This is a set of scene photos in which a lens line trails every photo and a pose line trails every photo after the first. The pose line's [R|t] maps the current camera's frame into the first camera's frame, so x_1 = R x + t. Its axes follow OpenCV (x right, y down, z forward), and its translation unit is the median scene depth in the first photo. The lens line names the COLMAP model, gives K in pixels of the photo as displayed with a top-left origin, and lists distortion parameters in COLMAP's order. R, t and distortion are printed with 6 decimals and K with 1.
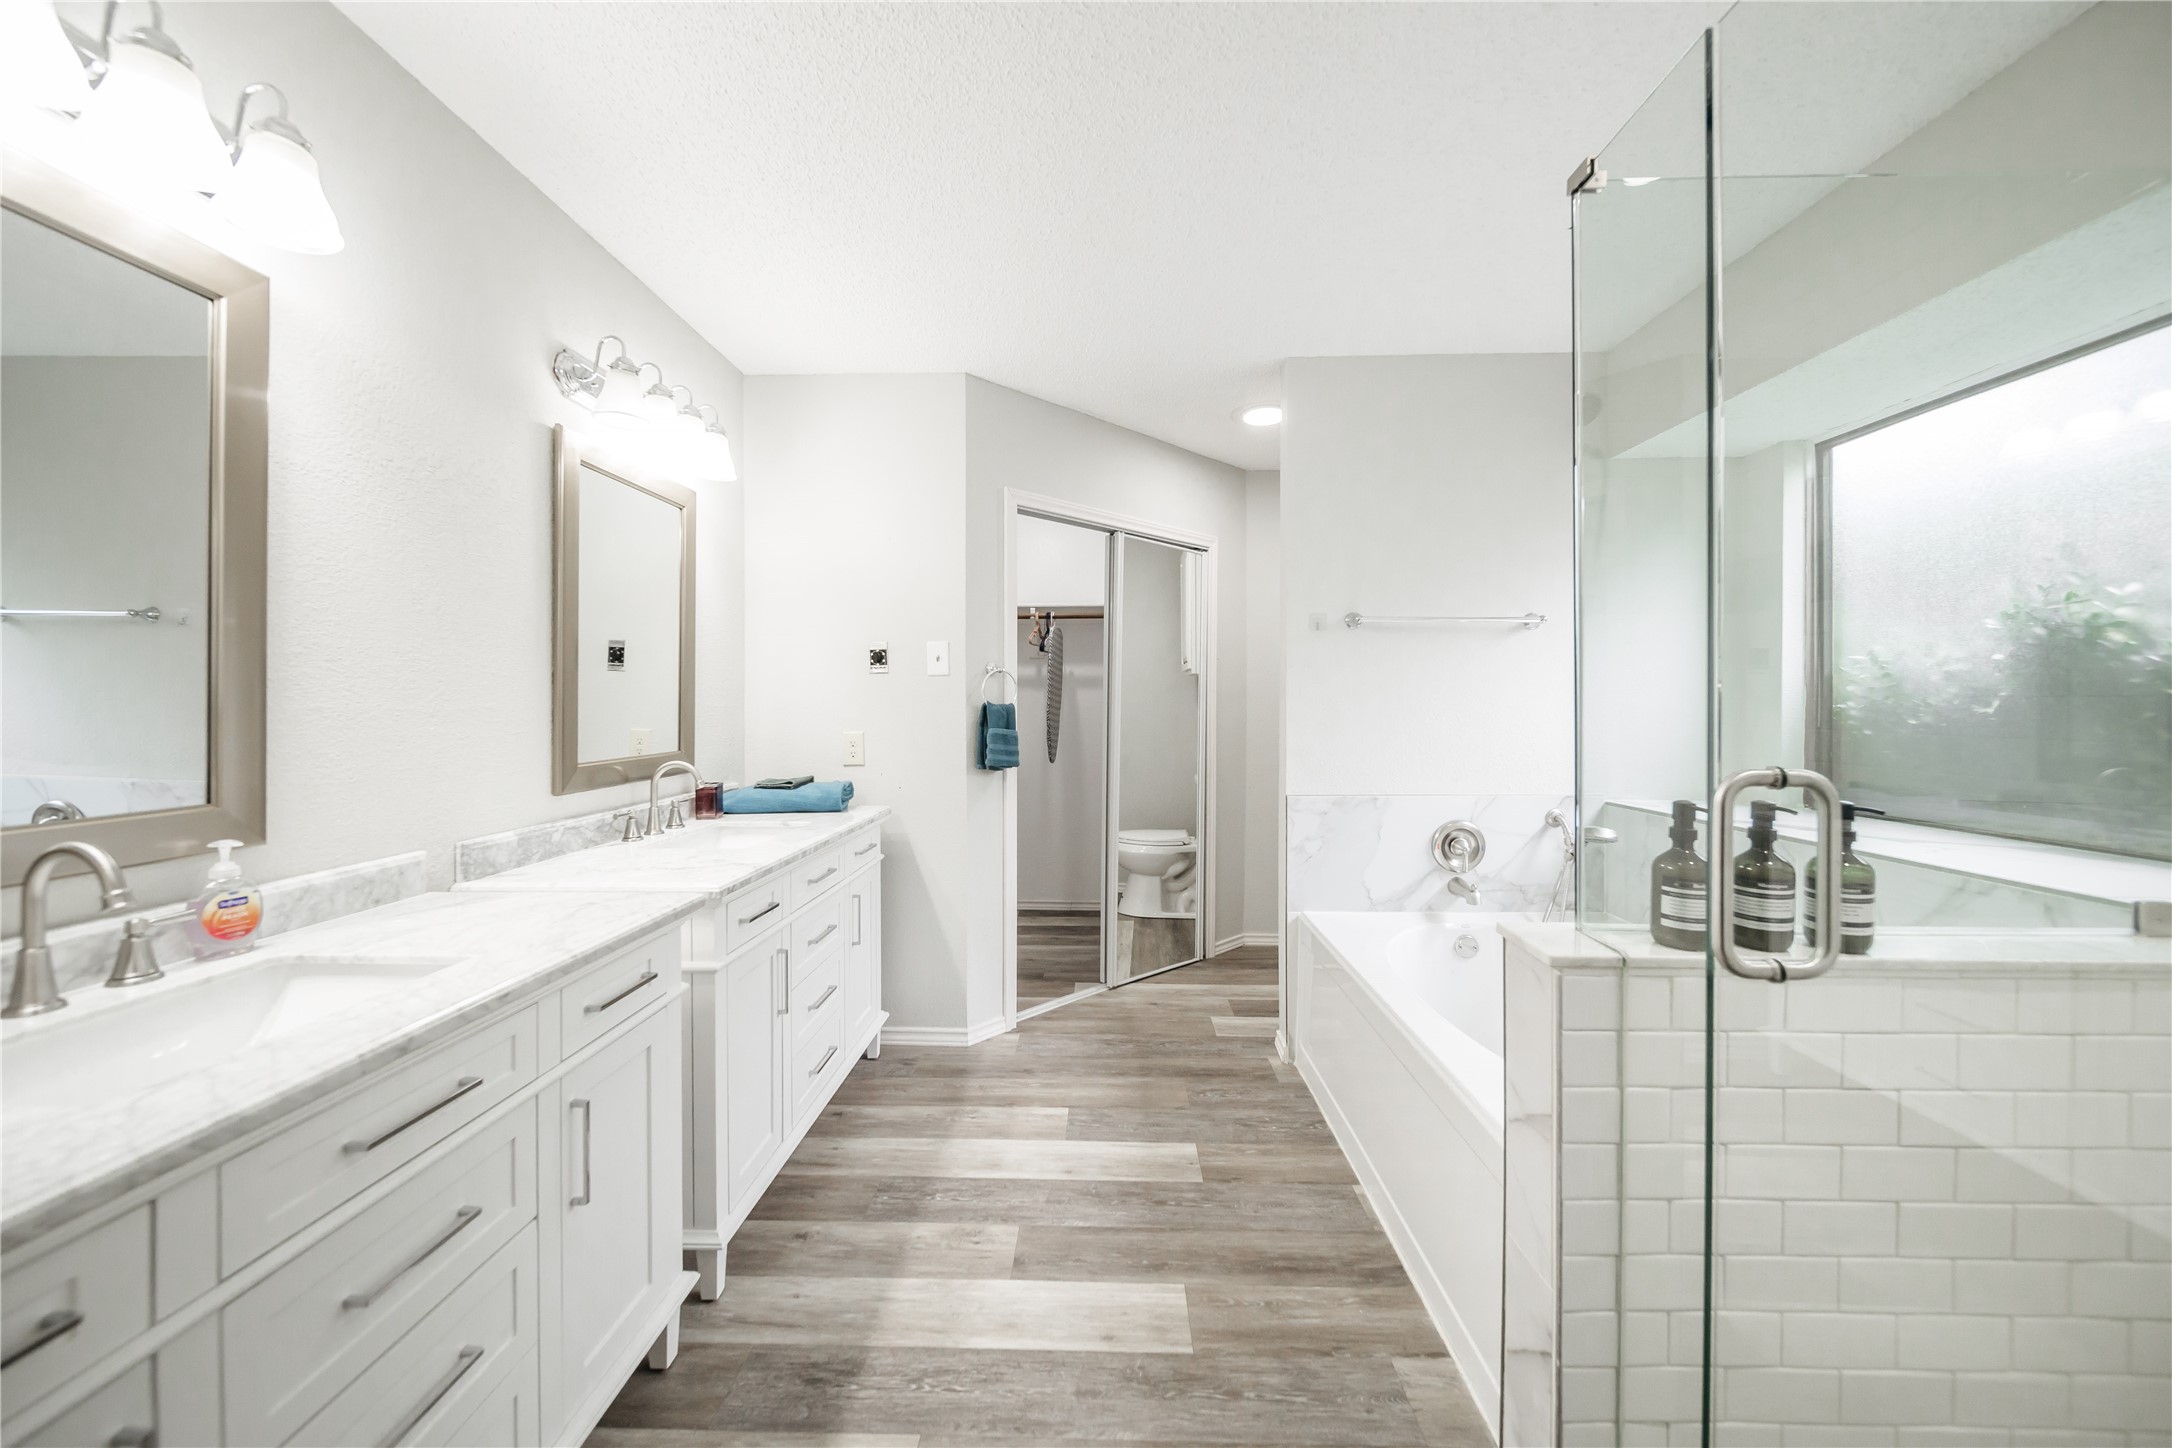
lens RADIAL K [[783.2, 0, 1087.3], [0, 783.2, 705.6], [0, 0, 1]] dist [-0.000856, -0.000329]
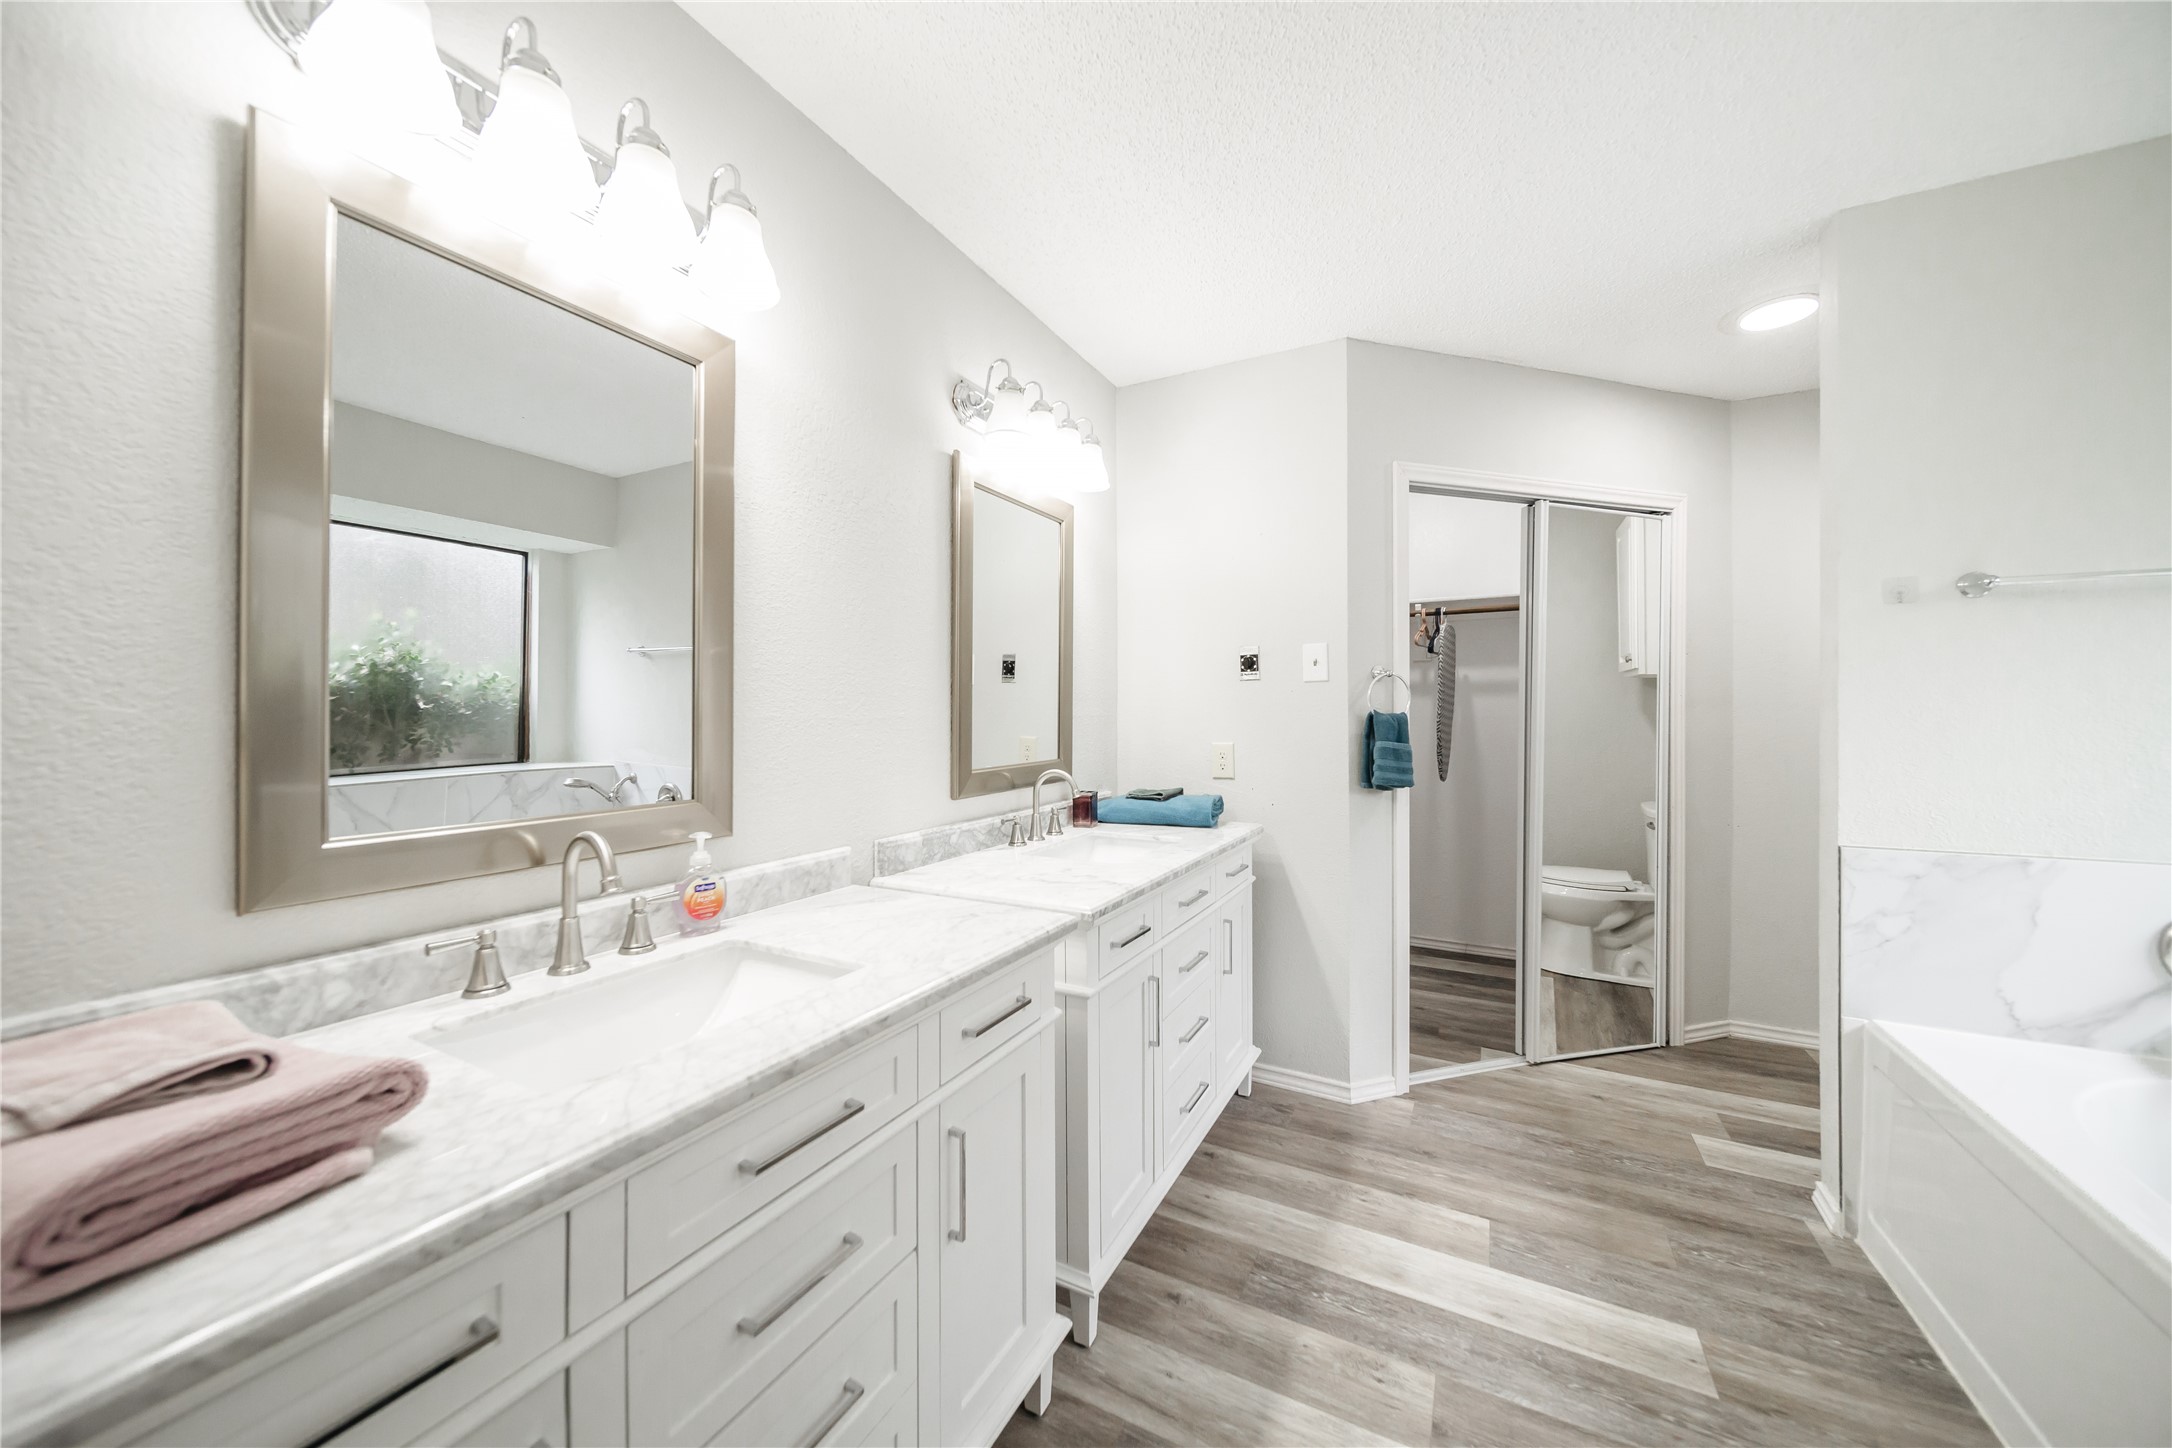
lens RADIAL K [[783.2, 0, 1087.3], [0, 783.2, 705.6], [0, 0, 1]] dist [-0.000856, -0.000329]
pose [[0.899417, -0.004647, -0.437066, -0.041431], [-0.000547, 0.999931, -0.011755, -0.000195], [0.437091, 0.010812, 0.899352, 0.098951]]
